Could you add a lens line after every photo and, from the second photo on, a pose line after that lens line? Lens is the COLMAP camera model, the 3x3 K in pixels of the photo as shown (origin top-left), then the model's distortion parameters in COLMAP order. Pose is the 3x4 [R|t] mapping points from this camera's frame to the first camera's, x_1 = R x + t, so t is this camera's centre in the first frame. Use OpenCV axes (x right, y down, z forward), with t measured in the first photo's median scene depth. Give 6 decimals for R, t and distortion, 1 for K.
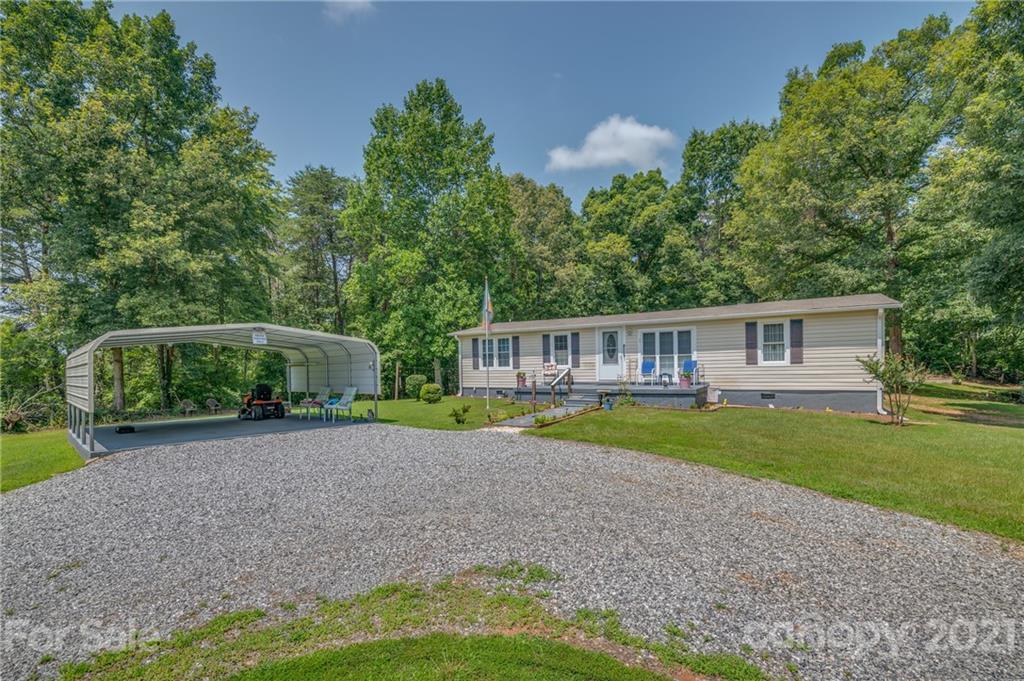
lens RADIAL K [[471.9, 0, 515.5], [0, 471.9, 379.5], [0, 0, 1]] dist [-0.000371, -0.009377]
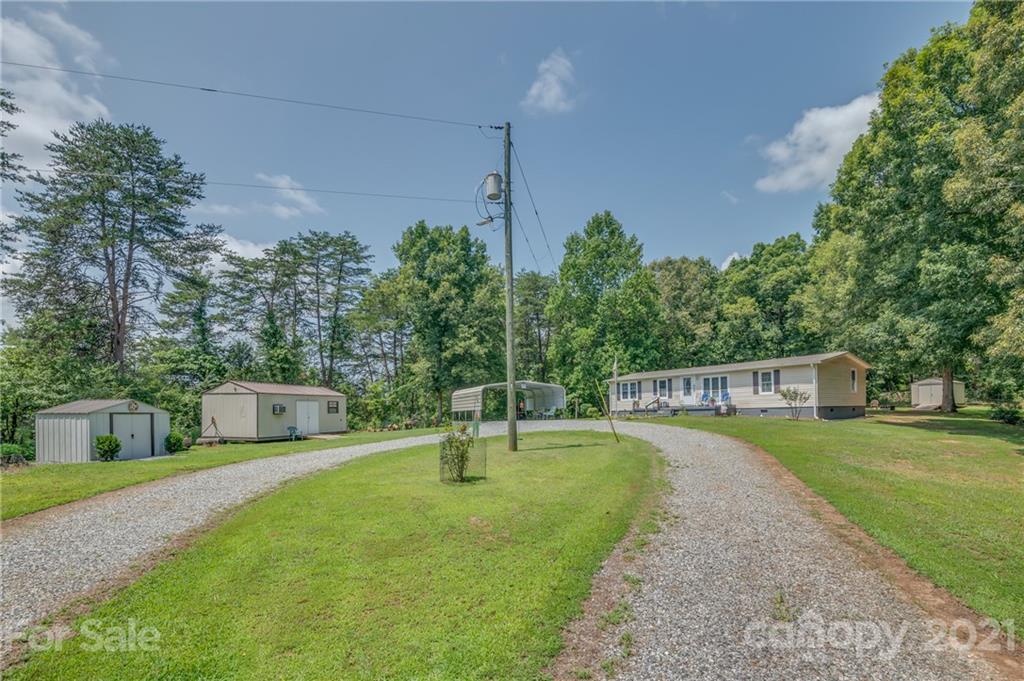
lens RADIAL K [[487.0, 0, 515.3], [0, 487.0, 413.7], [0, 0, 1]] dist [-0.000378, -0.000317]
pose [[0.922797, 0.000413, -0.385287, 0.264180], [-0.006782, 0.999862, -0.015170, 0.059823], [0.385227, 0.016612, 0.922672, -0.844123]]
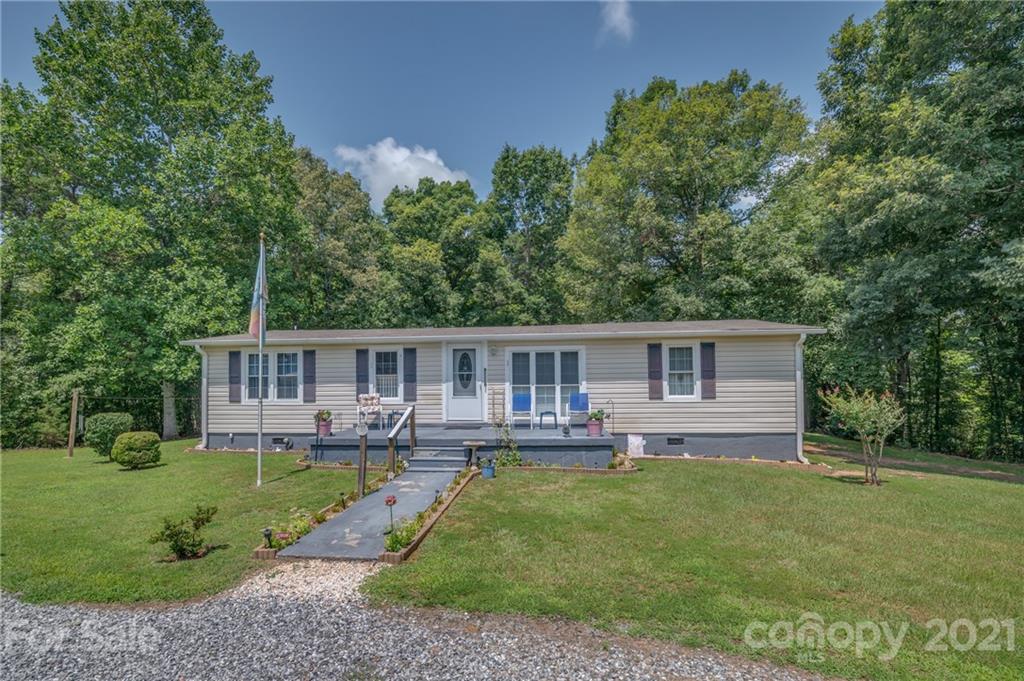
lens RADIAL K [[471.9, 0, 515.5], [0, 471.9, 379.5], [0, 0, 1]] dist [-0.000371, -0.009377]
pose [[0.899440, 0.017327, 0.436700, -0.024901], [0.004218, 0.998823, -0.048317, -0.020595], [-0.437023, 0.045301, 0.898309, 0.302211]]
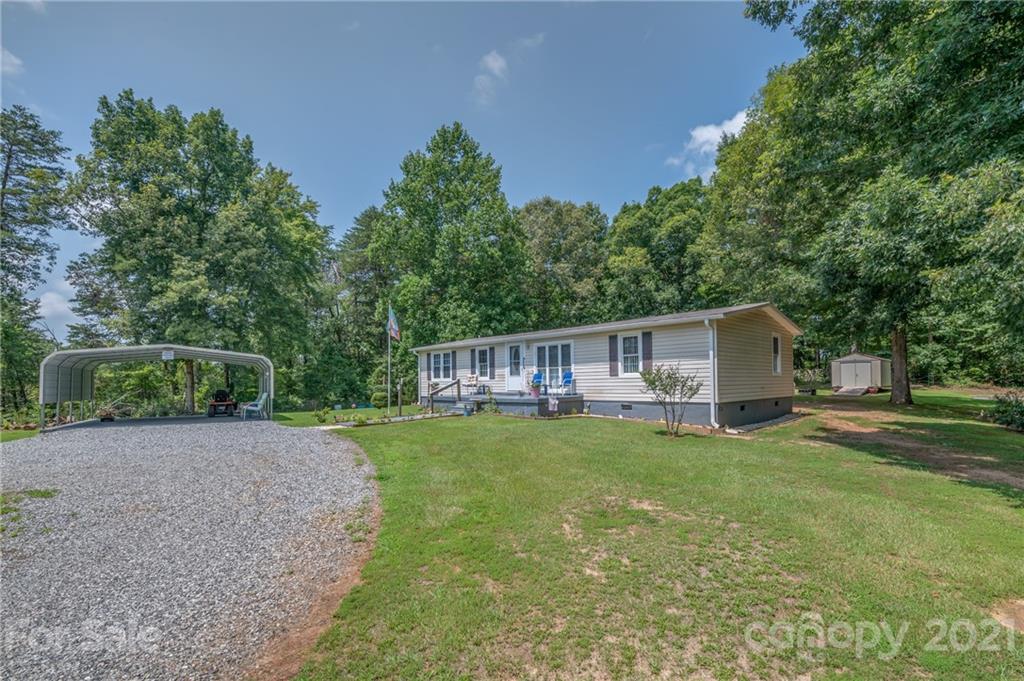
lens RADIAL K [[468.1, 0, 512.4], [0, 468.1, 376.7], [0, 0, 1]] dist [-0.000412, -0.000252]
pose [[0.965493, 0.002773, -0.260416, 0.402459], [-0.011878, 0.999372, -0.033396, 0.004535], [0.260159, 0.035337, 0.964919, -0.034064]]
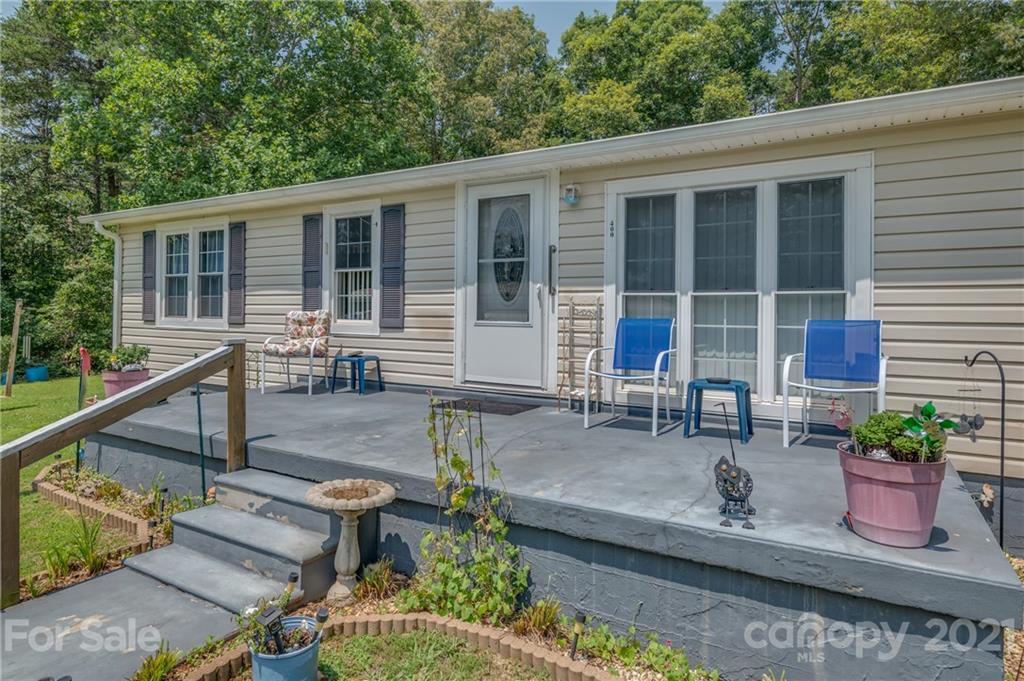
lens RADIAL K [[596.6, 0, 512.4], [0, 596.6, 315.9], [0, 0, 1]] dist [0.003167, -0.000336]
pose [[0.999500, 0.030232, 0.009261, 0.172338], [-0.030003, 0.999263, -0.023933, -0.024263], [-0.009978, 0.023643, 0.999671, 0.568983]]
